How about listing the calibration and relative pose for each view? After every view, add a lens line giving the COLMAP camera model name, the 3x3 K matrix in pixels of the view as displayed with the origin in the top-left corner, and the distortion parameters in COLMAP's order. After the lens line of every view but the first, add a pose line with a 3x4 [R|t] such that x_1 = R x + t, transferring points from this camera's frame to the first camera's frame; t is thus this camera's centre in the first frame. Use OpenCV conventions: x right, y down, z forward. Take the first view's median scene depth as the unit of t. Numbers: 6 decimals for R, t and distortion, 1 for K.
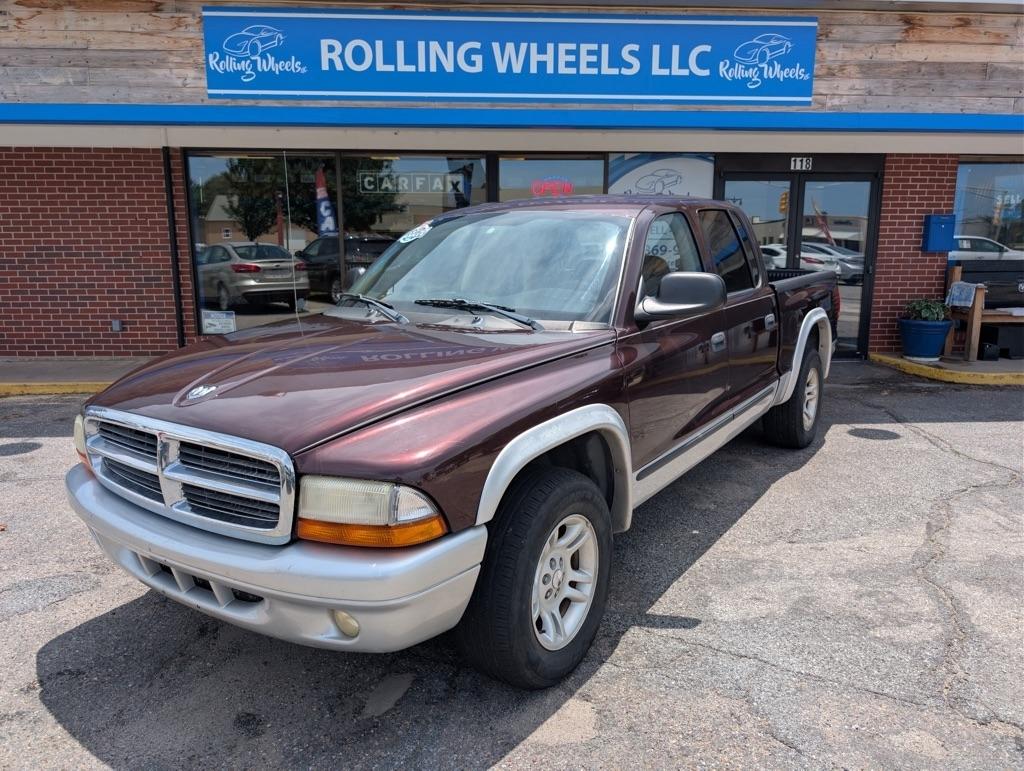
lens RADIAL K [[756.8, 0, 514.5], [0, 756.8, 385.1], [0, 0, 1]] dist [0.002633, -0.006310]
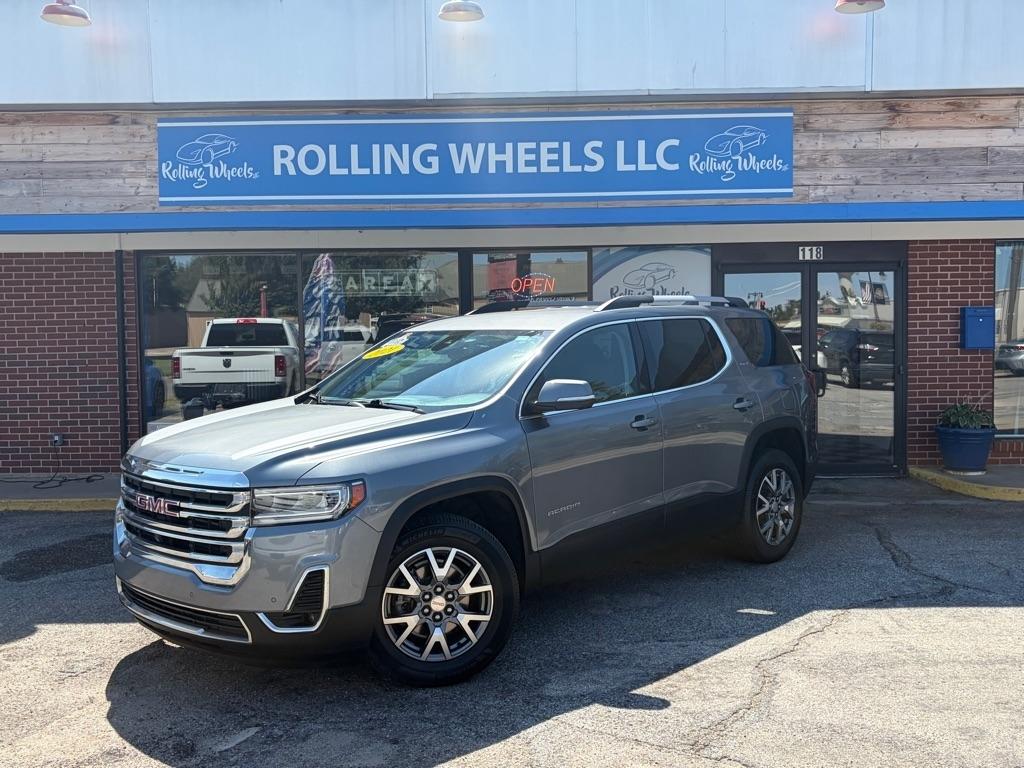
lens RADIAL K [[1012.1, 0, 515.3], [0, 1012.1, 372.5], [0, 0, 1]] dist [0.053428, -0.141671]
pose [[0.997228, -0.010766, -0.073623, 0.145266], [-0.000046, 0.989389, -0.145293, 0.024316], [0.074406, 0.144894, 0.986646, -0.225961]]
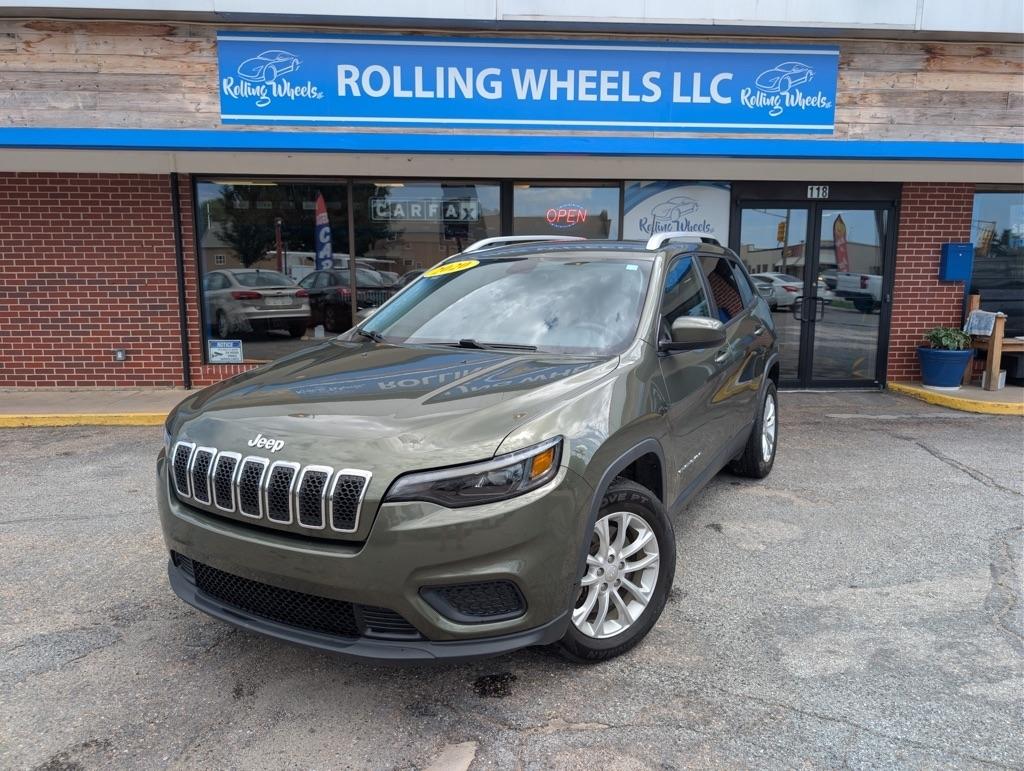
lens RADIAL K [[757.4, 0, 517.9], [0, 757.4, 386.8], [0, 0, 1]] dist [0.001553, -0.004741]
pose [[0.999879, -0.000788, 0.015552, -0.036723], [0.001285, 0.999487, -0.031990, -0.007041], [-0.015519, 0.032006, 0.999367, 0.026760]]
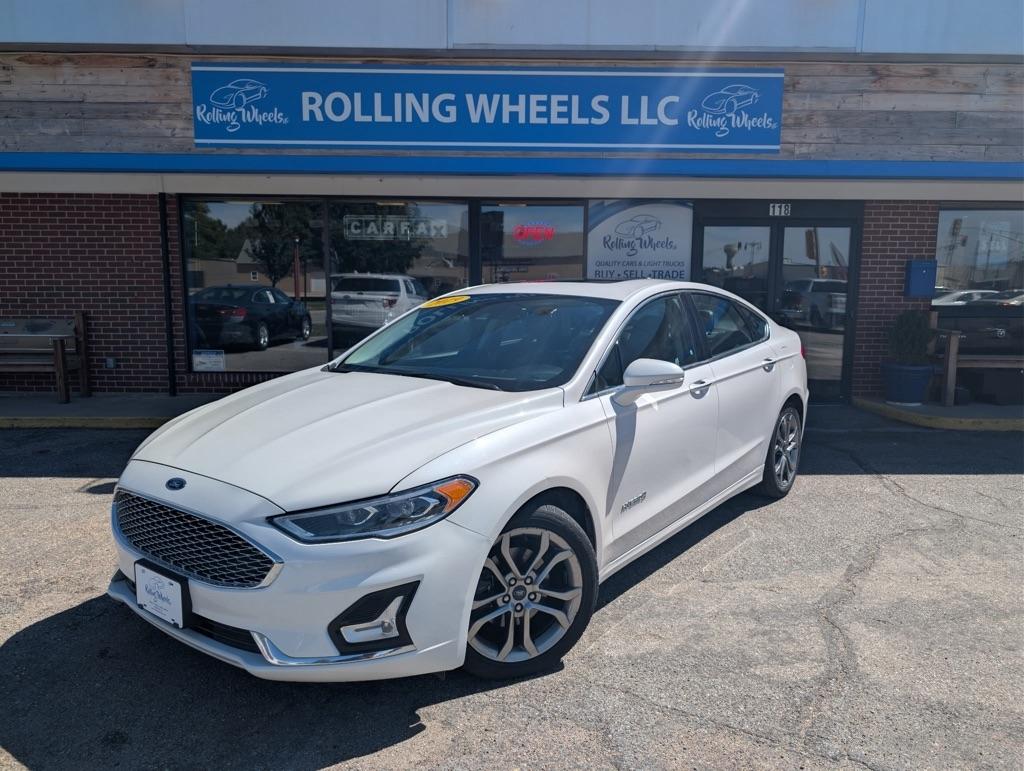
lens RADIAL K [[757.0, 0, 512.7], [0, 757.0, 389.1], [0, 0, 1]] dist [0.000406, 0.001096]
pose [[0.999190, 0.010652, -0.038799, 0.077966], [-0.012649, 0.998588, -0.051599, 0.004410], [0.038194, 0.052048, 0.997914, -0.013281]]
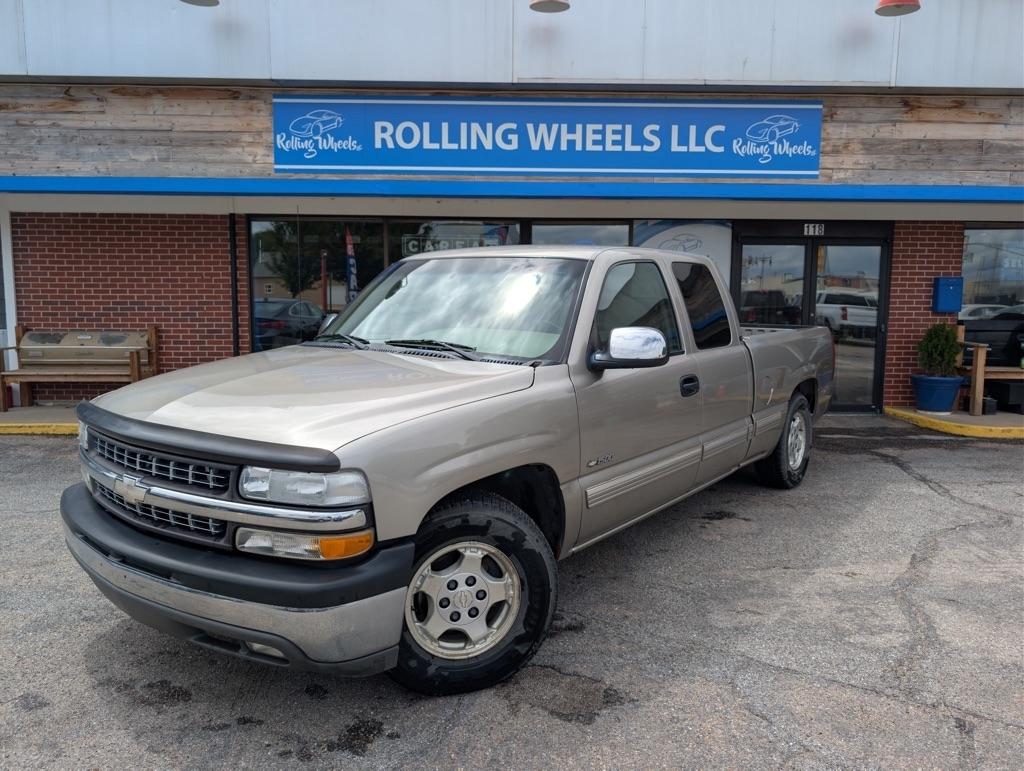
lens RADIAL K [[758.5, 0, 516.5], [0, 758.5, 379.7], [0, 0, 1]] dist [-0.003977, 0.005285]
pose [[0.999117, 0.010743, -0.040608, 0.004593], [-0.013946, 0.996742, -0.079446, 0.012961], [0.039622, 0.079942, 0.996012, -0.083548]]
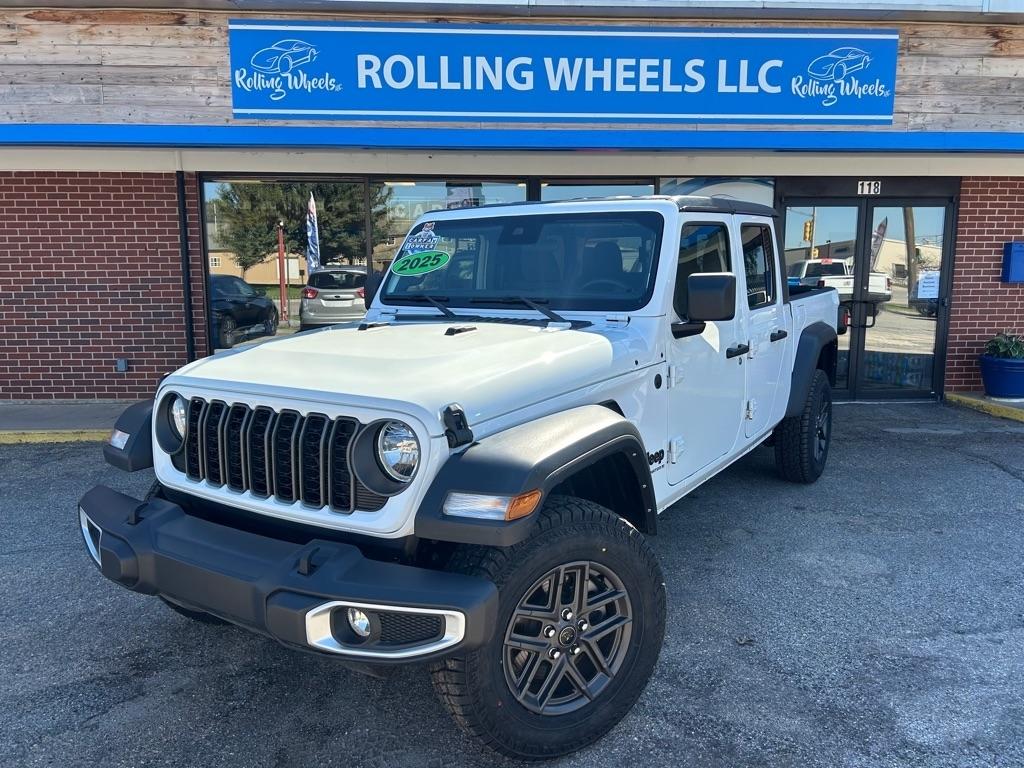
lens RADIAL K [[789.0, 0, 509.0], [0, 789.0, 386.1], [0, 0, 1]] dist [0.032537, -0.042433]
pose [[0.999997, -0.002164, -0.000895, -0.071028], [0.002125, 0.999151, -0.041153, -0.016129], [0.000983, 0.041151, 0.999152, 0.057340]]
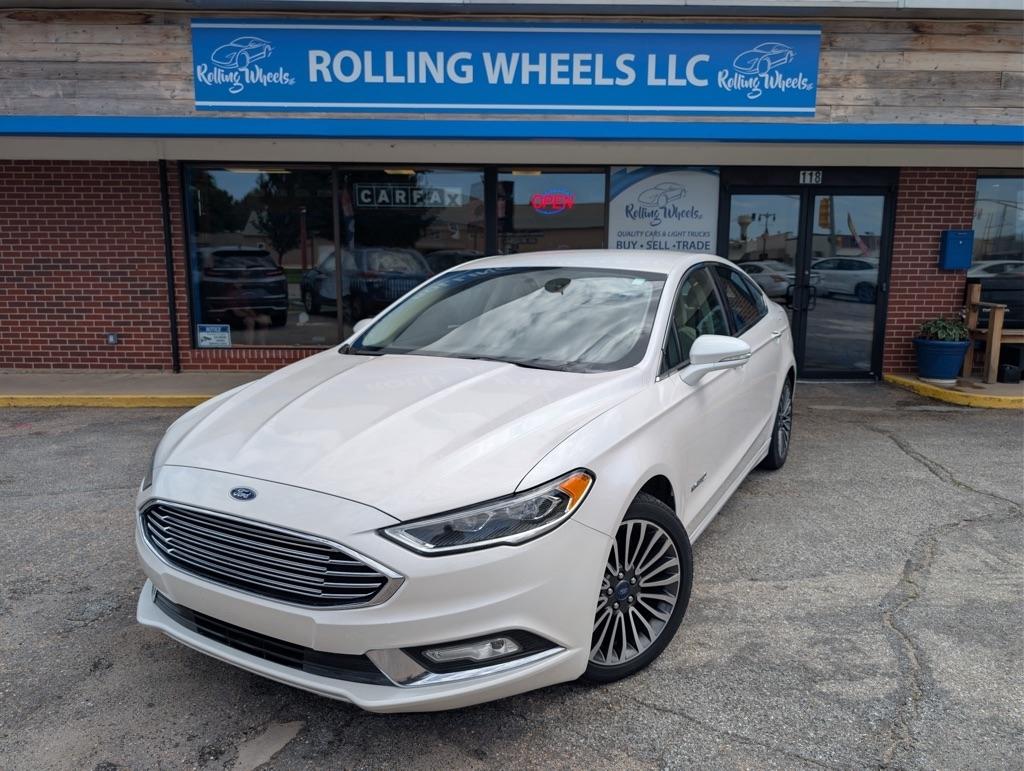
lens RADIAL K [[758.6, 0, 523.1], [0, 758.6, 384.3], [0, 0, 1]] dist [-0.000034, -0.004546]
pose [[0.999265, 0.010912, -0.036753, 0.061967], [-0.011714, 0.999696, -0.021685, -0.003840], [0.036505, 0.022099, 0.999089, 0.032071]]
